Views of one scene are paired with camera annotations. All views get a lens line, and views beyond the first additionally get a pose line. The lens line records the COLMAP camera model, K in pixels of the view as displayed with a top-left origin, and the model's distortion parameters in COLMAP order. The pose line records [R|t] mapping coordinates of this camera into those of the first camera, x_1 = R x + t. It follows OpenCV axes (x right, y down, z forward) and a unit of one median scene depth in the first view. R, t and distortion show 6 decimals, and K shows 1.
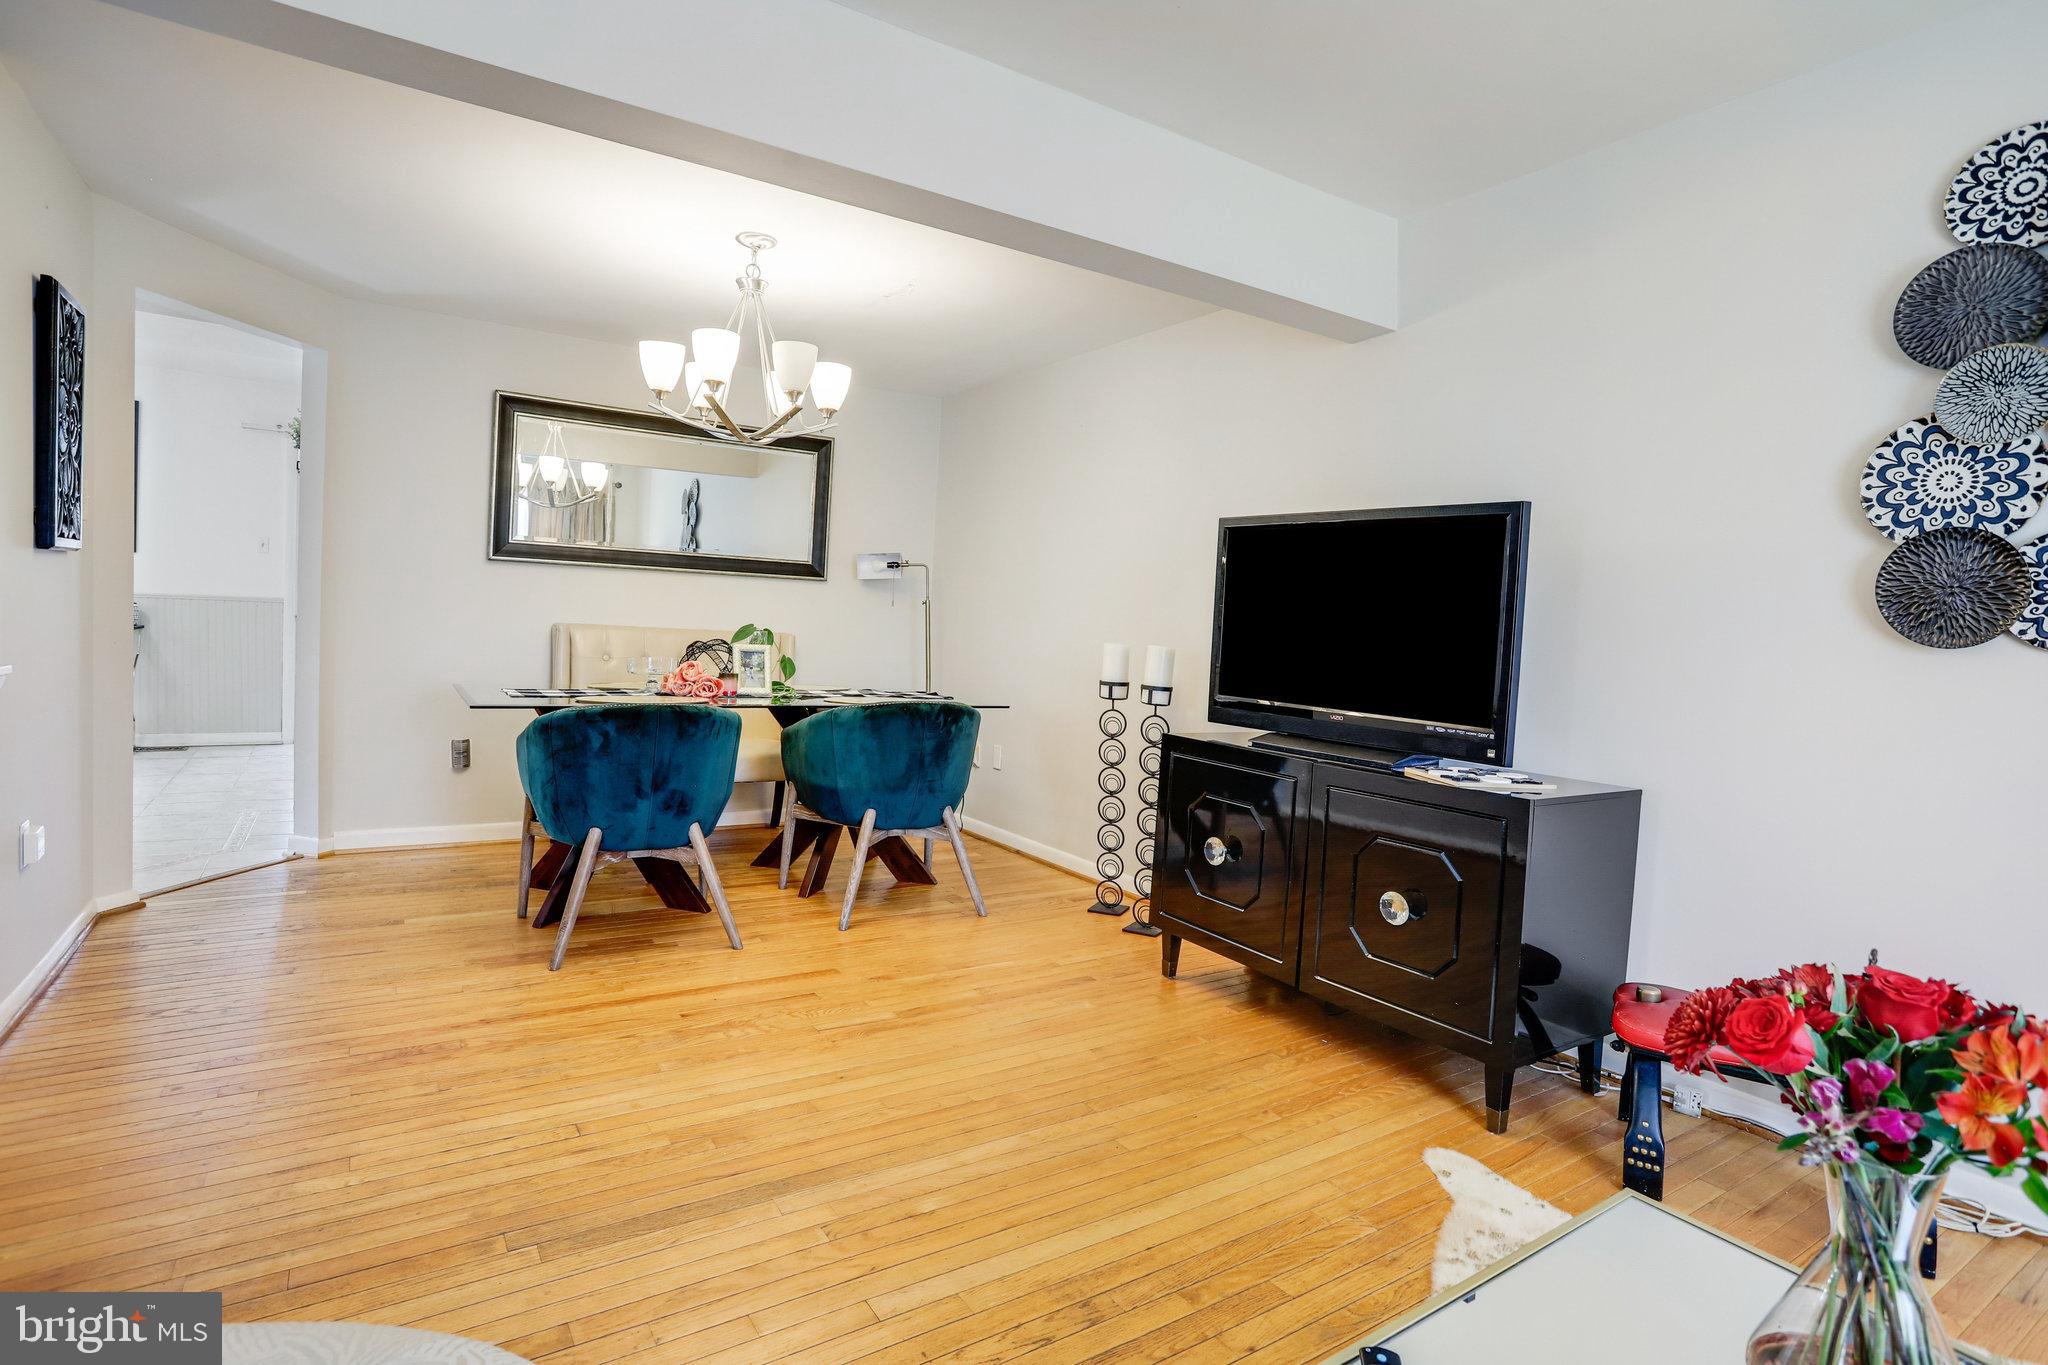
lens RADIAL K [[1036.7, 0, 1038.9], [0, 1036.7, 662.3], [0, 0, 1]] dist [-0.042740, 0.000218]
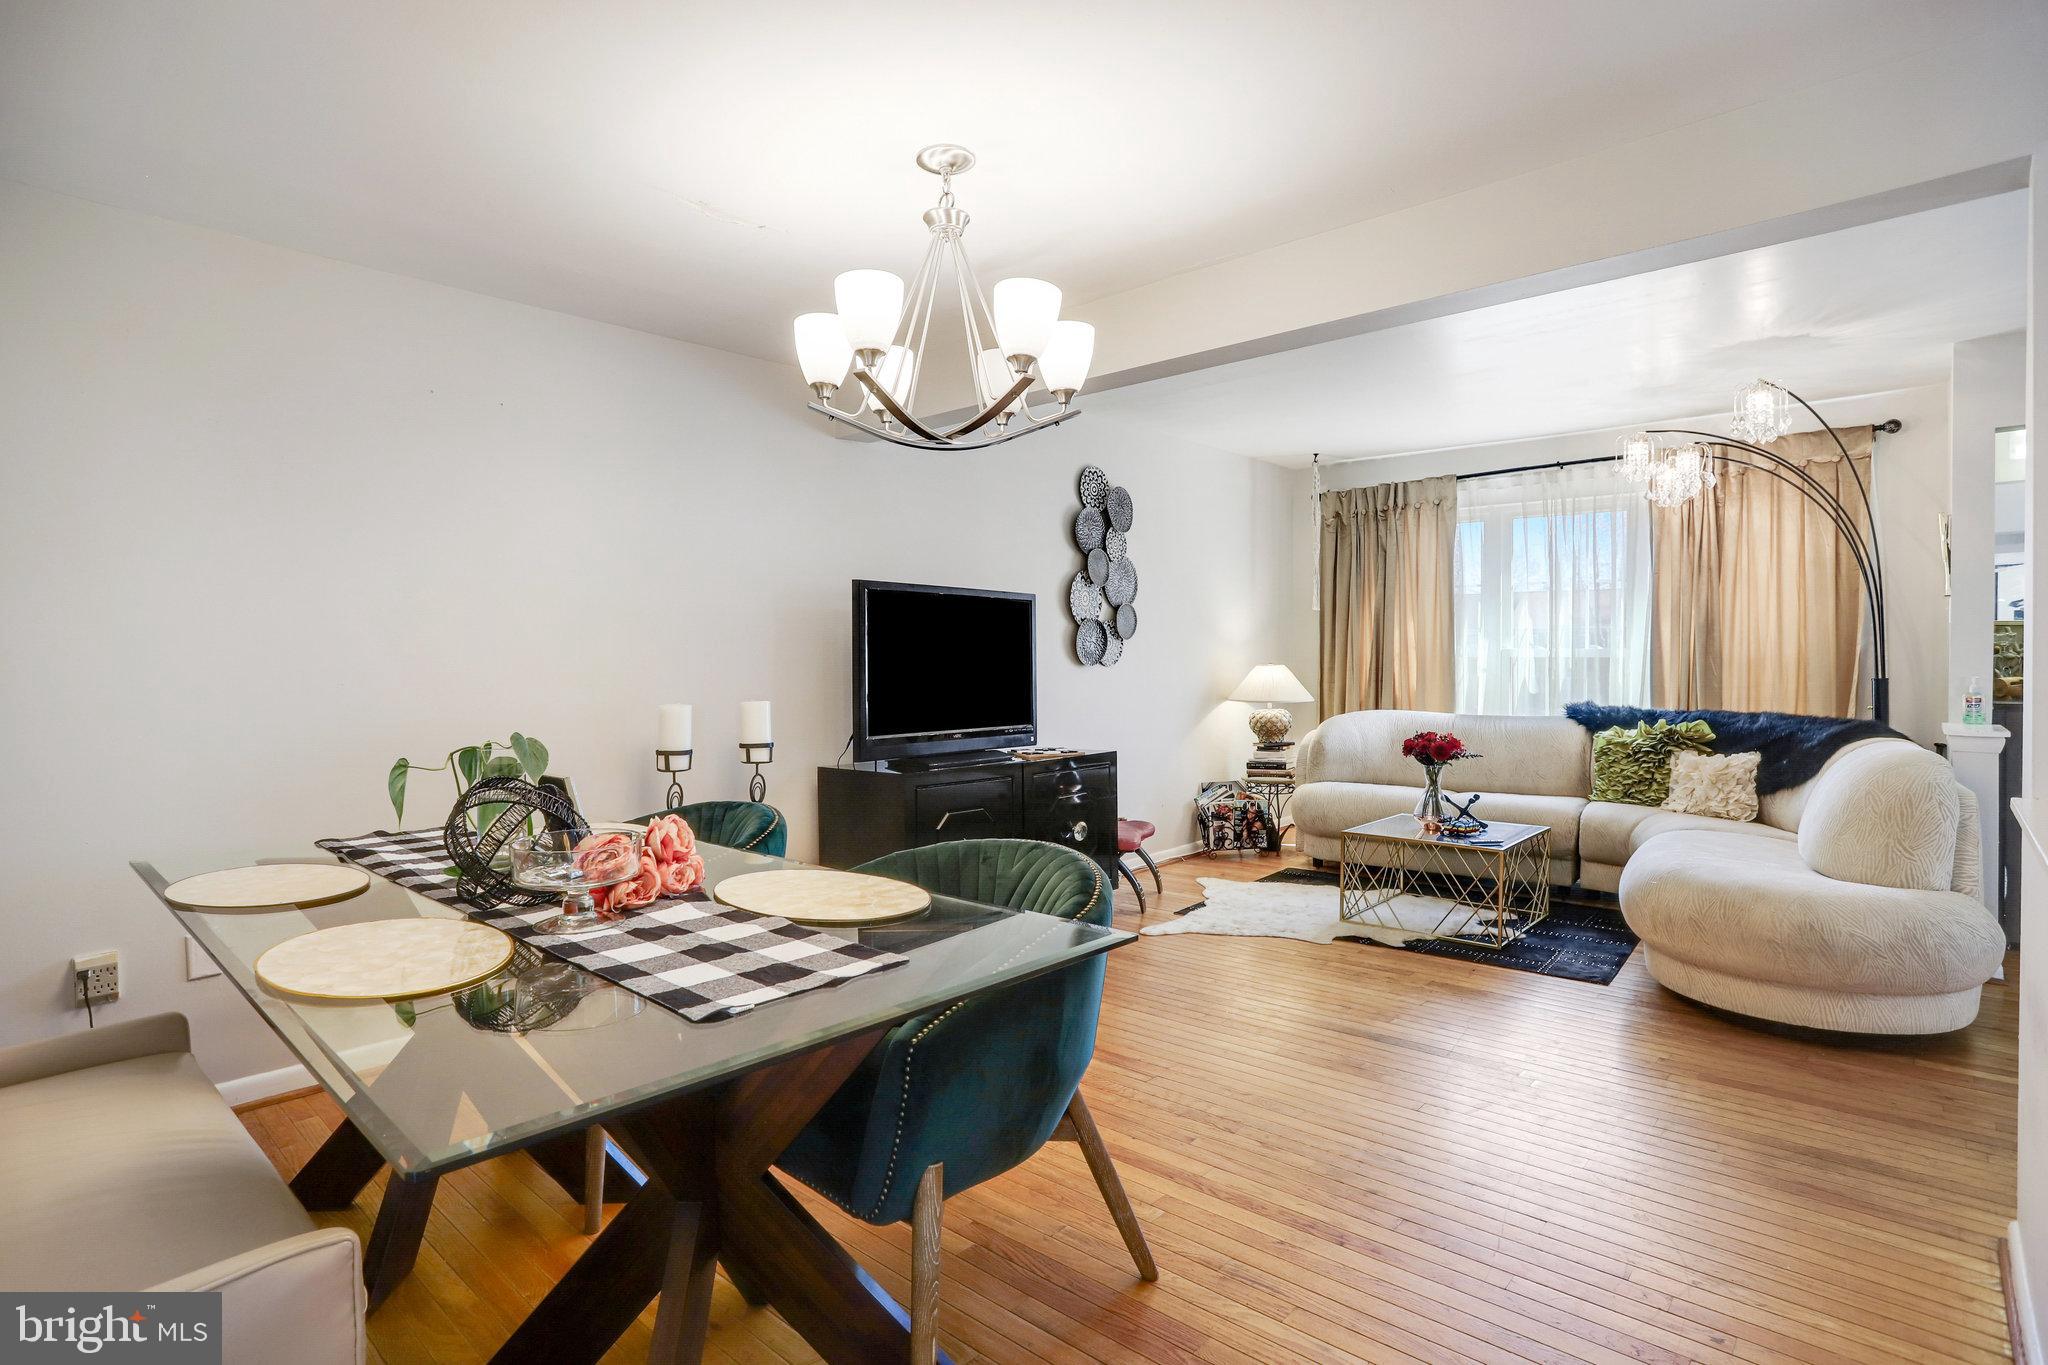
lens RADIAL K [[1036.7, 0, 1038.9], [0, 1036.7, 662.3], [0, 0, 1]] dist [-0.042740, 0.000218]
pose [[-0.244817, -0.049637, 0.968298, -0.962992], [0.037410, 0.997461, 0.060591, -0.111831], [-0.968847, 0.051058, -0.242338, 1.057573]]
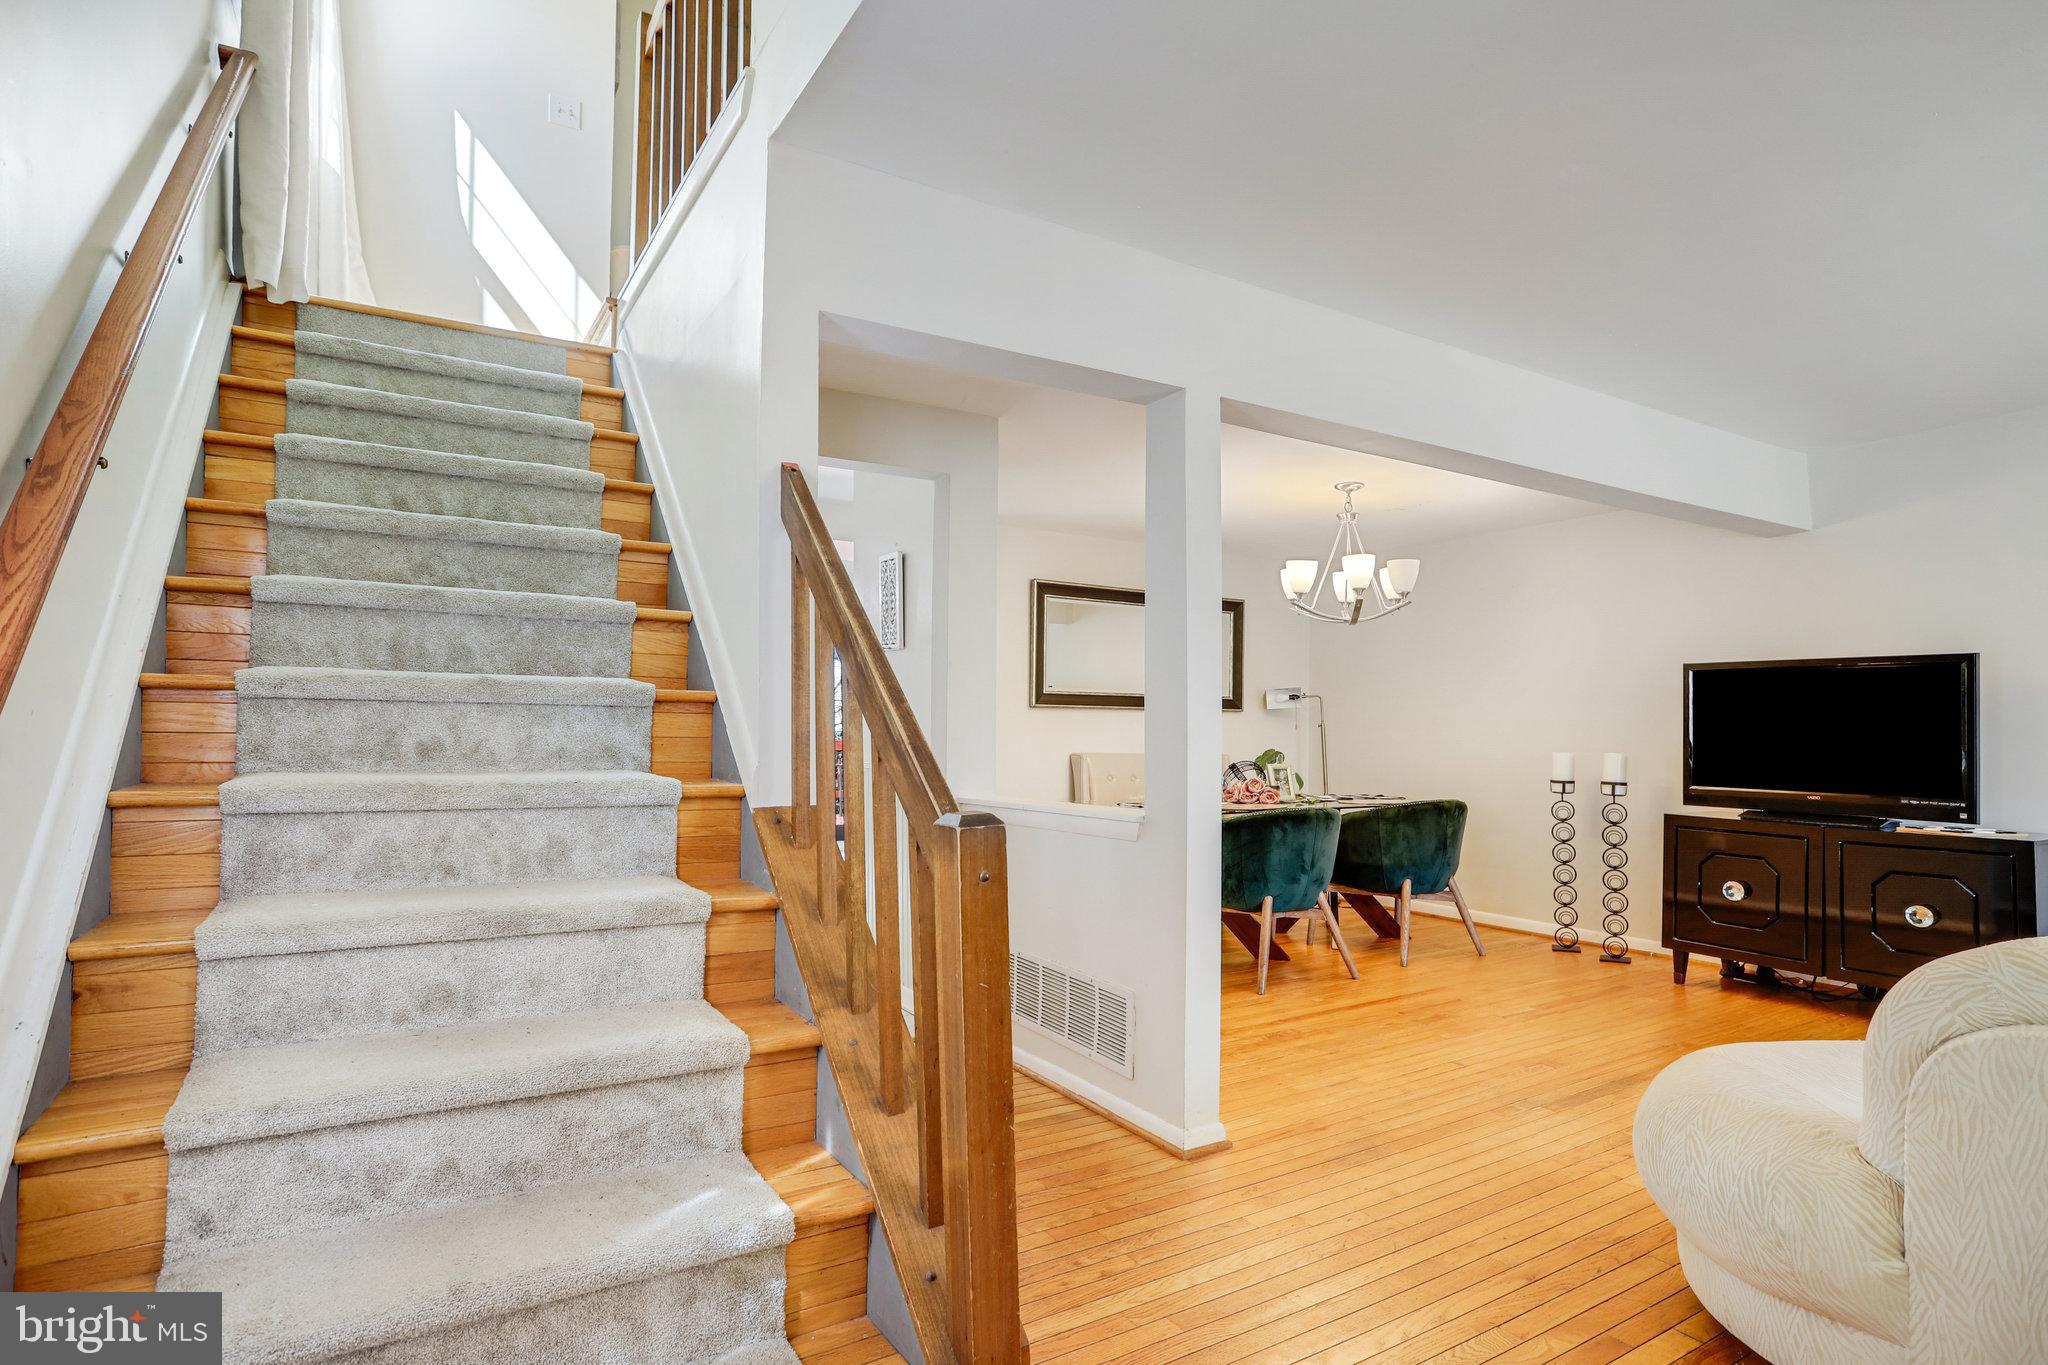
lens RADIAL K [[1033.8, 0, 1028.1], [0, 1033.8, 719.3], [0, 0, 1]] dist [-0.040943, 0.032244]
pose [[0.998372, -0.041449, -0.039194, -0.675430], [0.039499, 0.998003, -0.049292, -0.027181], [0.041159, 0.047664, 0.998015, -0.450764]]
